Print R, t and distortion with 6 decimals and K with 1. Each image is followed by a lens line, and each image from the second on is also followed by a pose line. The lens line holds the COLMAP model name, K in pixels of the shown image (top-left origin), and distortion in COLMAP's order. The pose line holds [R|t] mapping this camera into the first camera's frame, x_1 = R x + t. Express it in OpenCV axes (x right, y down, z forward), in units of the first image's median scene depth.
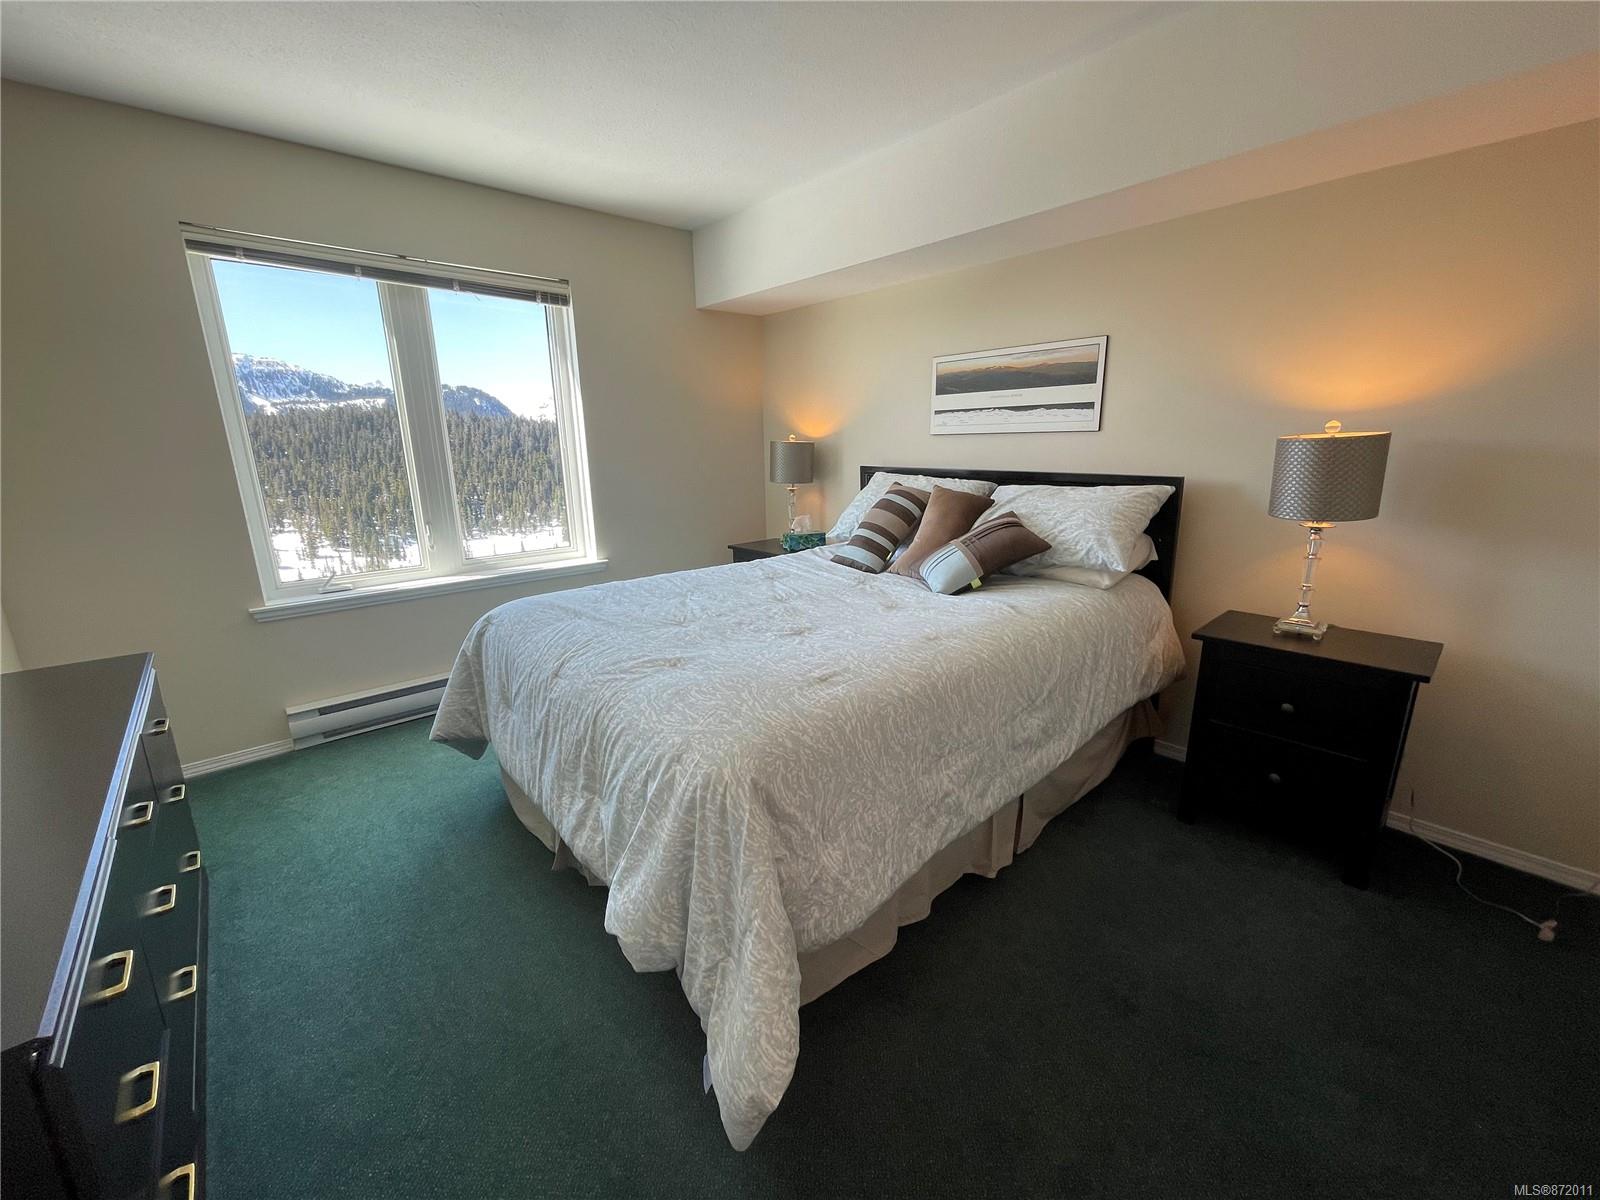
lens RADIAL K [[648.7, 0, 800.0], [0, 648.7, 600.0], [0, 0, 1]] dist [-0.002402, -0.000051]
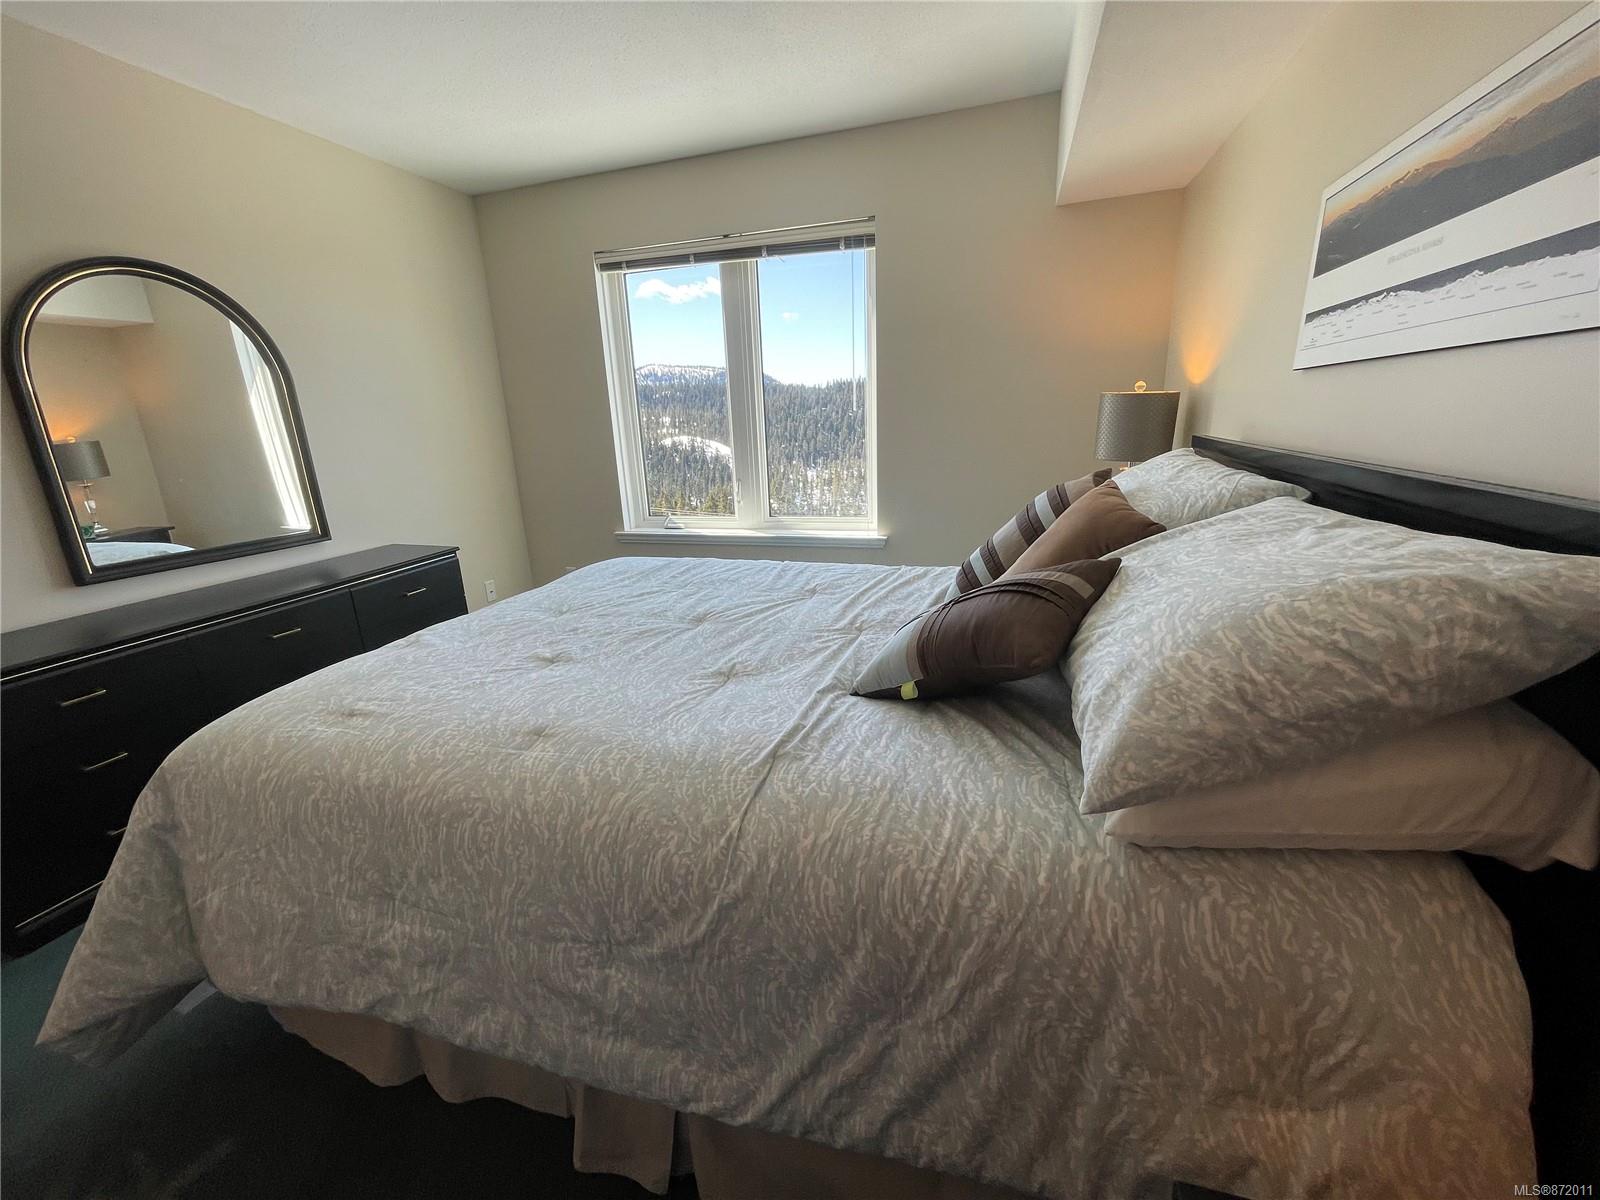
lens RADIAL K [[648.7, 0, 800.0], [0, 648.7, 600.0], [0, 0, 1]] dist [-0.002402, -0.000051]
pose [[0.512593, 0.230092, -0.827228, 0.647053], [-0.174740, 0.971219, 0.161865, -0.163642], [0.840663, 0.061579, 0.538046, 0.701019]]
